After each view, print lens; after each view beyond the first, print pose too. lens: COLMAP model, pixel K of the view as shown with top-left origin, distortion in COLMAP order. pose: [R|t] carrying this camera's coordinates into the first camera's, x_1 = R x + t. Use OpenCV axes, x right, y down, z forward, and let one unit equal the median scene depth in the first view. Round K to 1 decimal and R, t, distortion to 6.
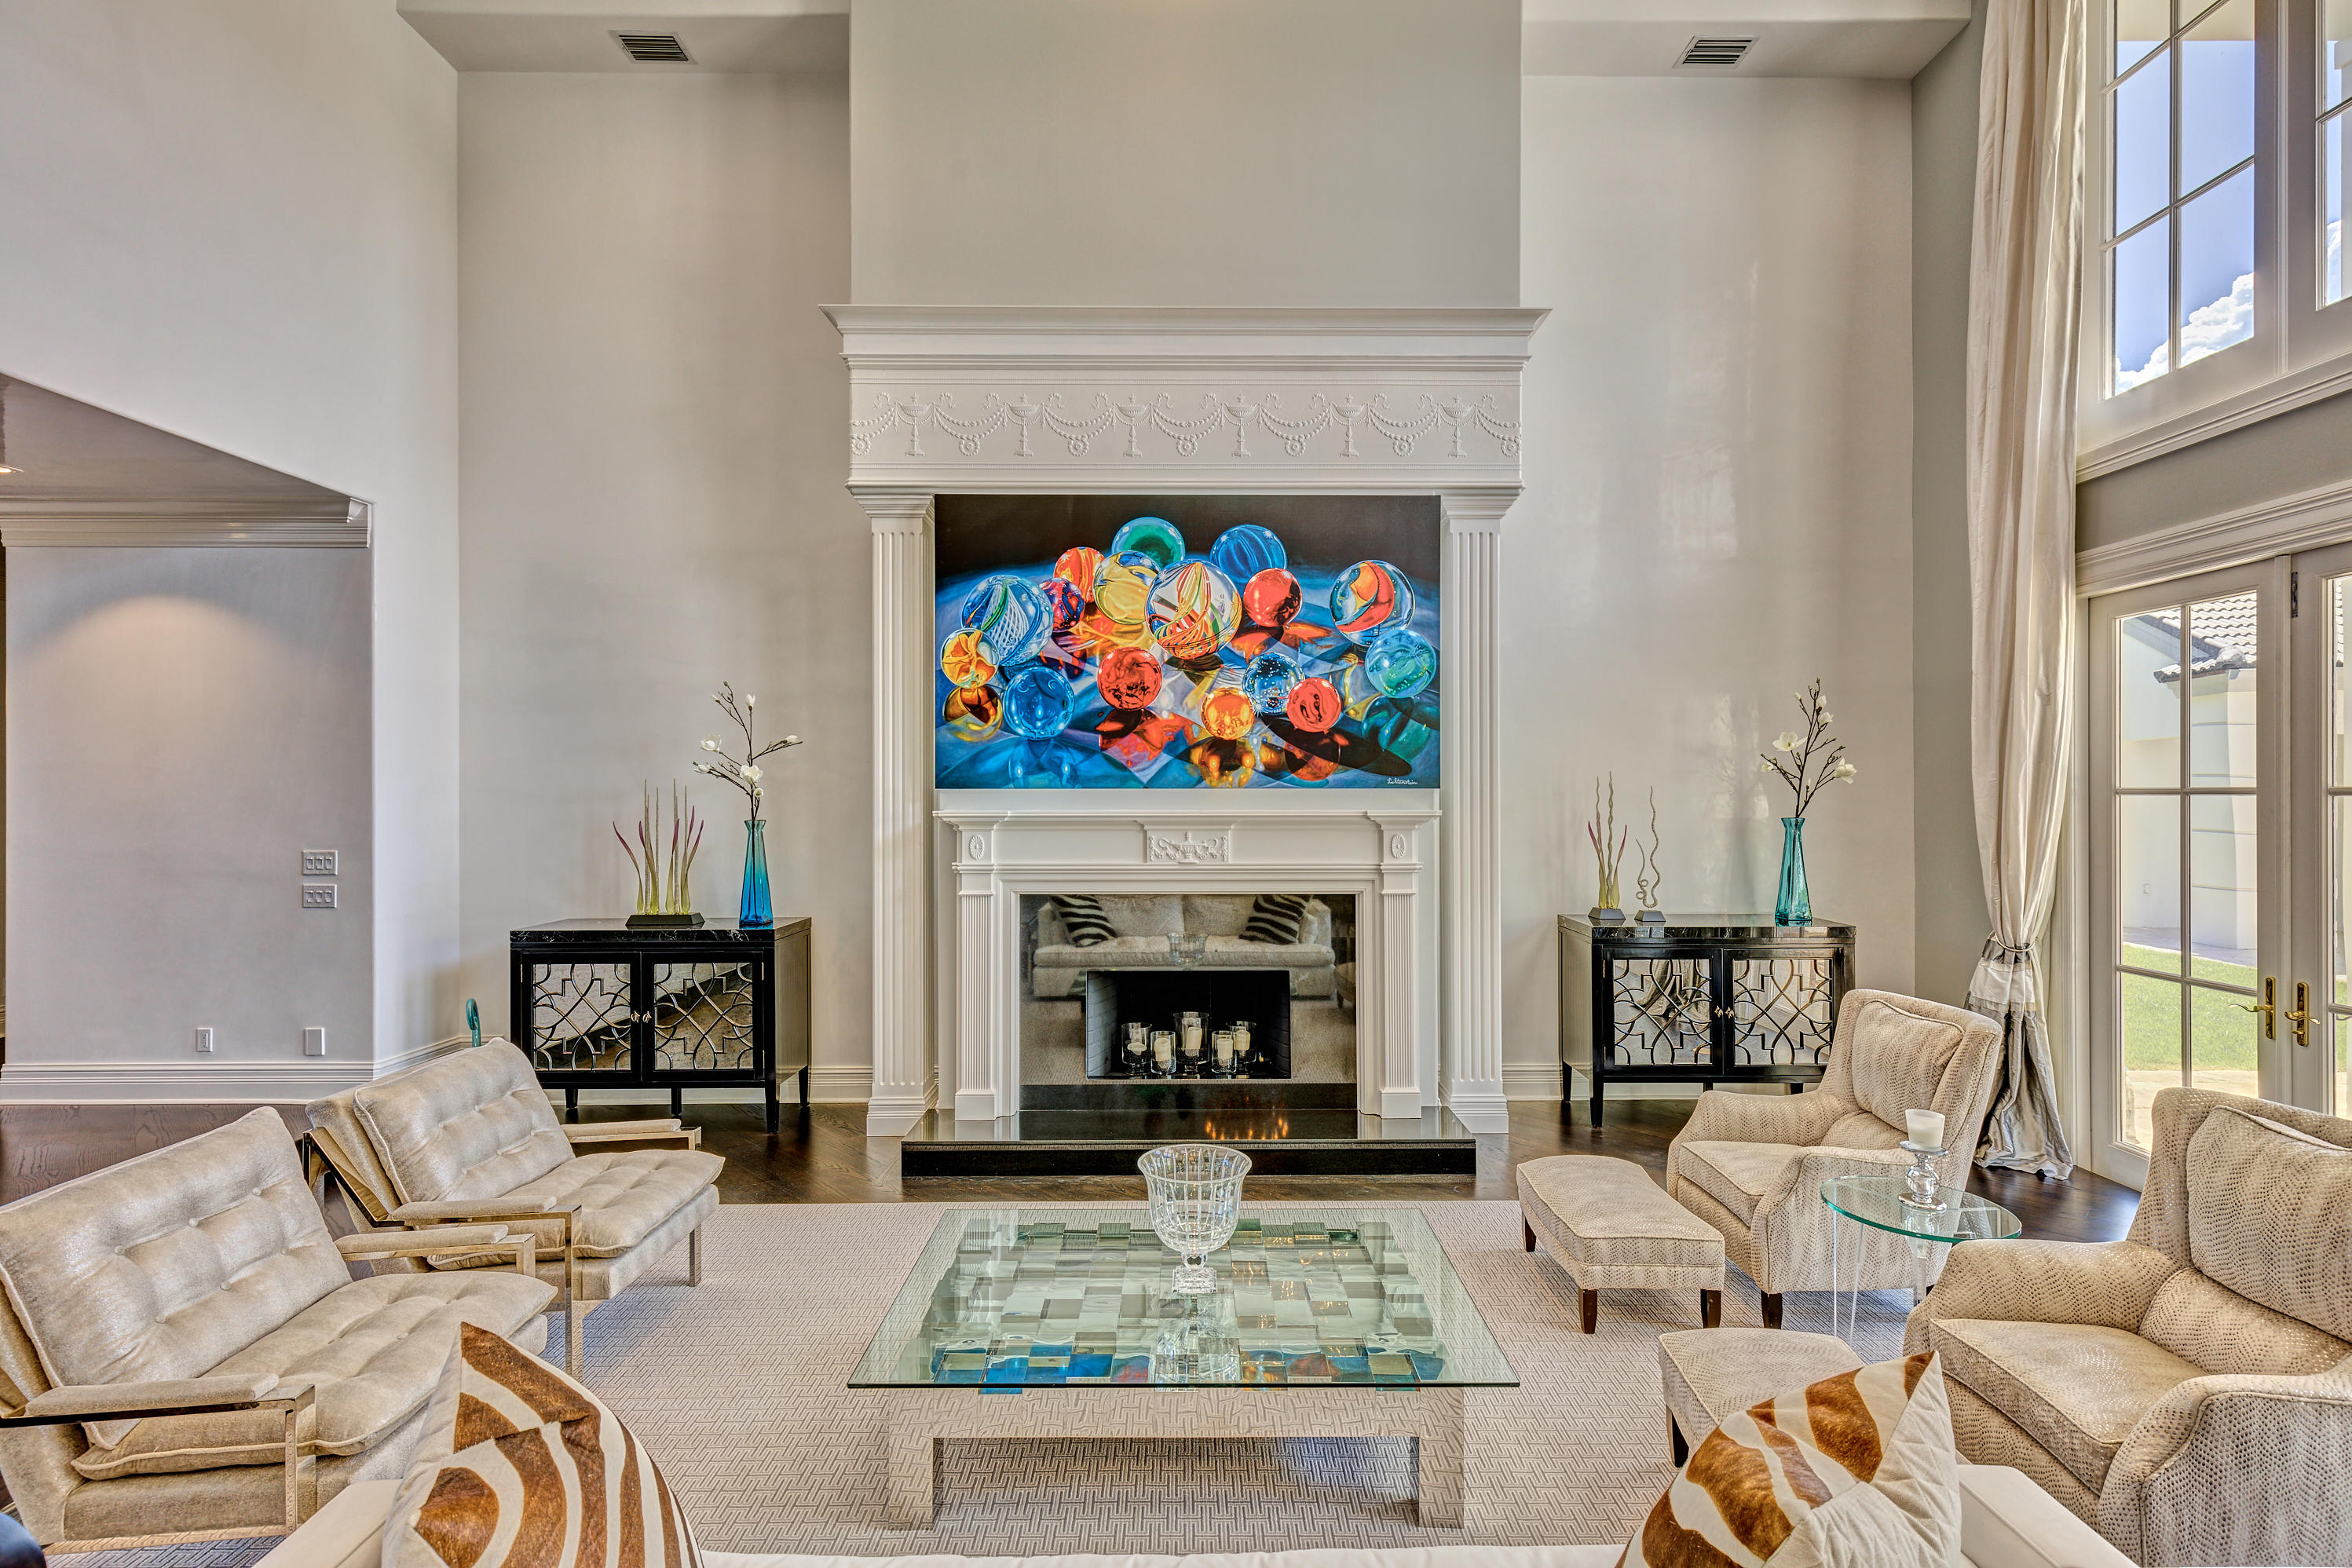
lens RADIAL K [[1062.9, 0, 1201.5], [0, 1062.9, 787.8], [0, 0, 1]] dist [0.002577, -0.000350]
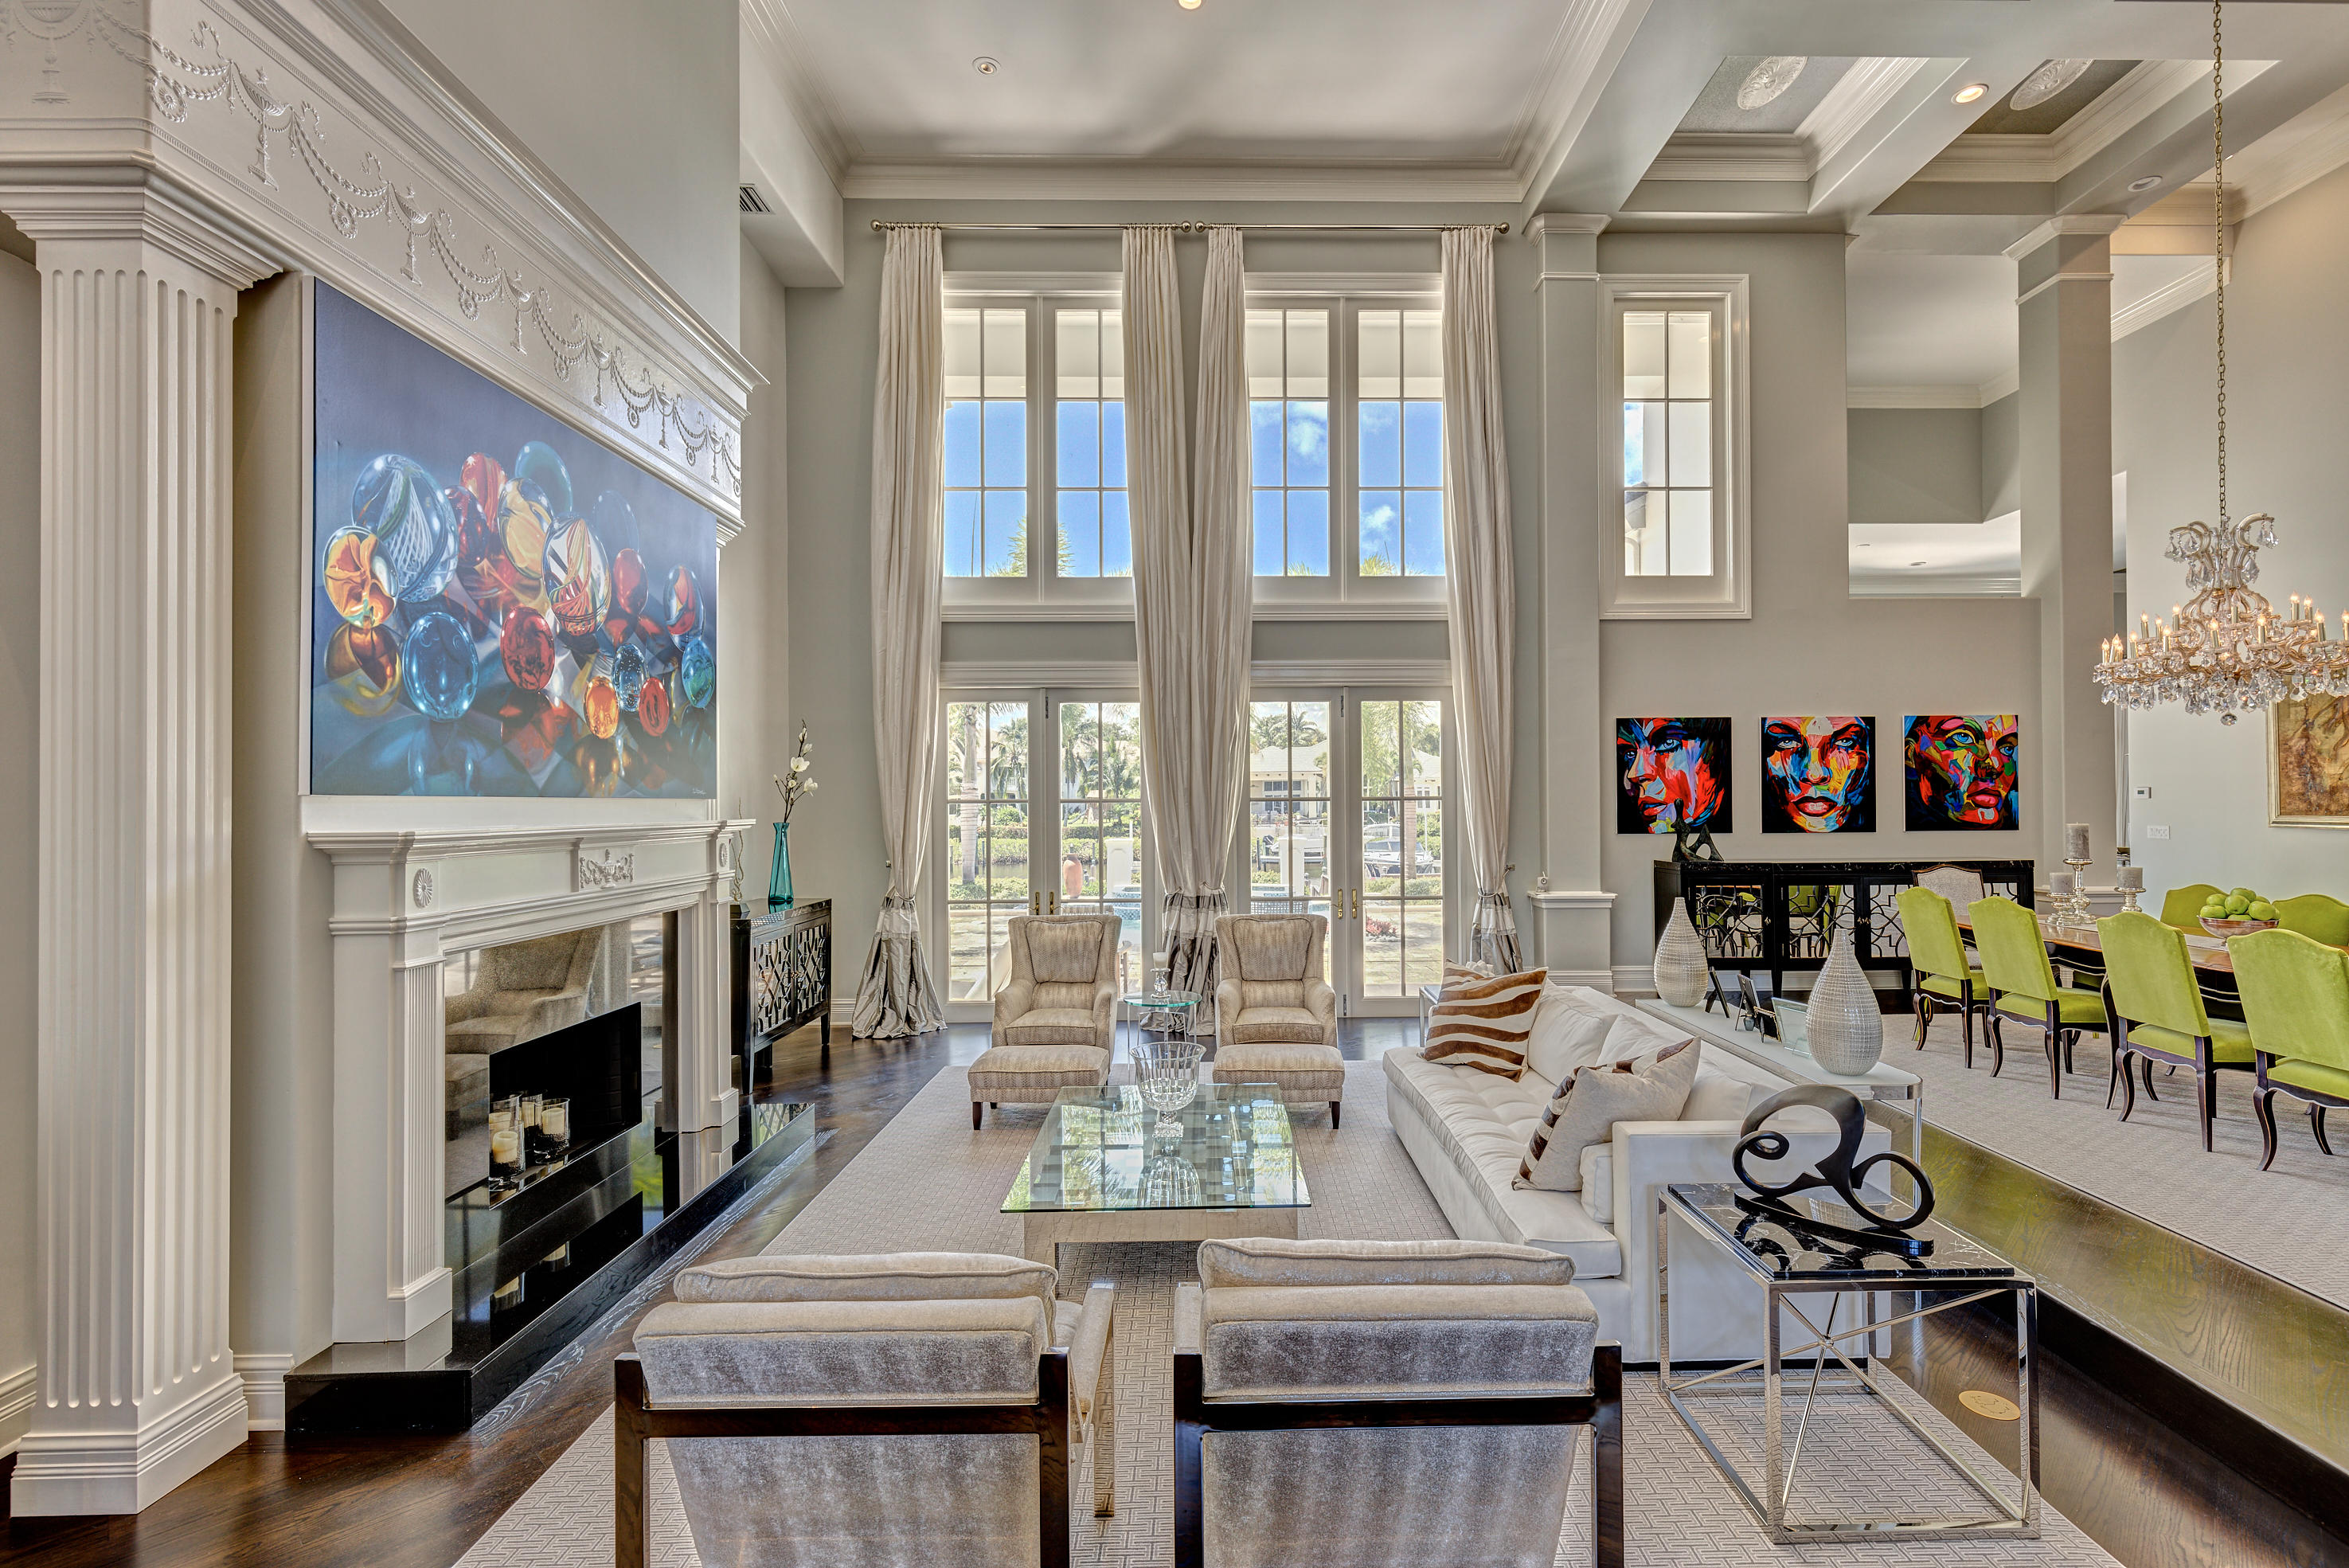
lens RADIAL K [[1061.7, 0, 1194.4], [0, 1061.7, 793.0], [0, 0, 1]] dist [0.002577, -0.000350]
pose [[0.004941, 0.009952, 0.999938, -0.812555], [0.000082, 0.999950, -0.009953, 0.005613], [-0.999988, 0.000131, 0.004940, 0.527350]]
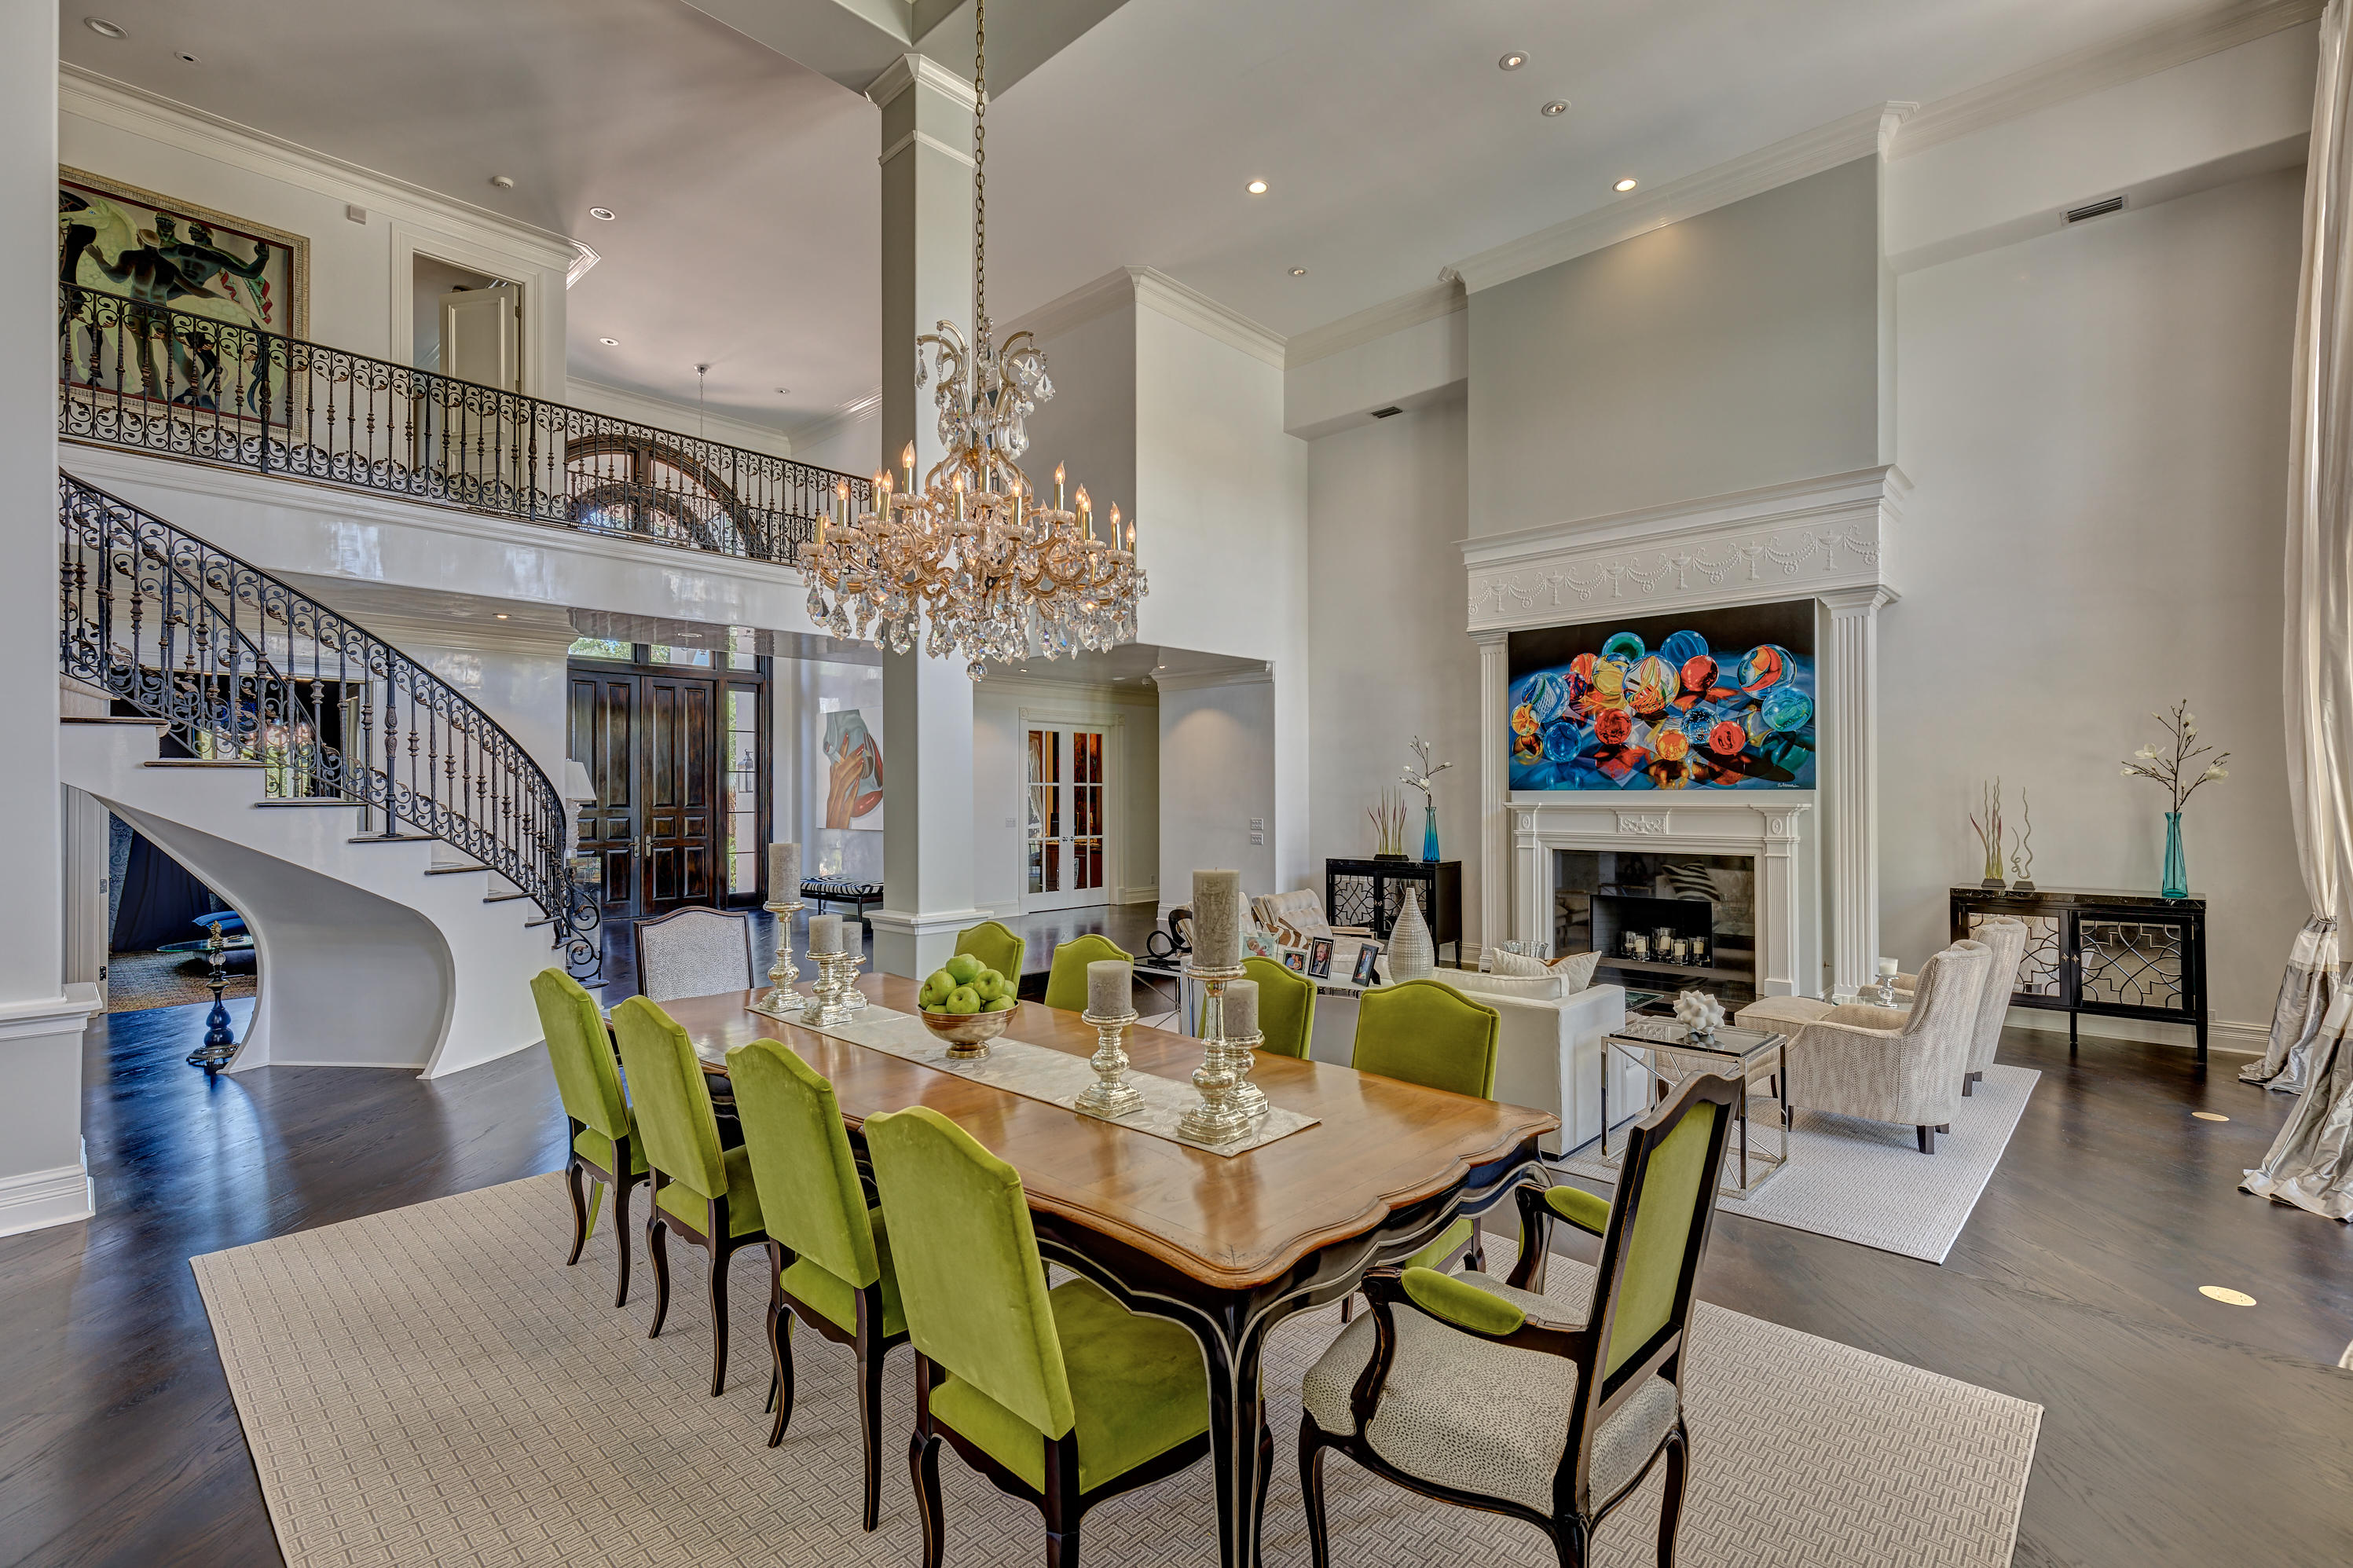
lens RADIAL K [[1063.4, 0, 1185.0], [0, 1063.4, 786.0], [0, 0, 1]] dist [0.002577, -0.000350]
pose [[0.716510, -0.004940, -0.697559, 0.642475], [0.001917, 0.999985, -0.005113, 0.001604], [0.697574, 0.002326, 0.716509, -0.729897]]
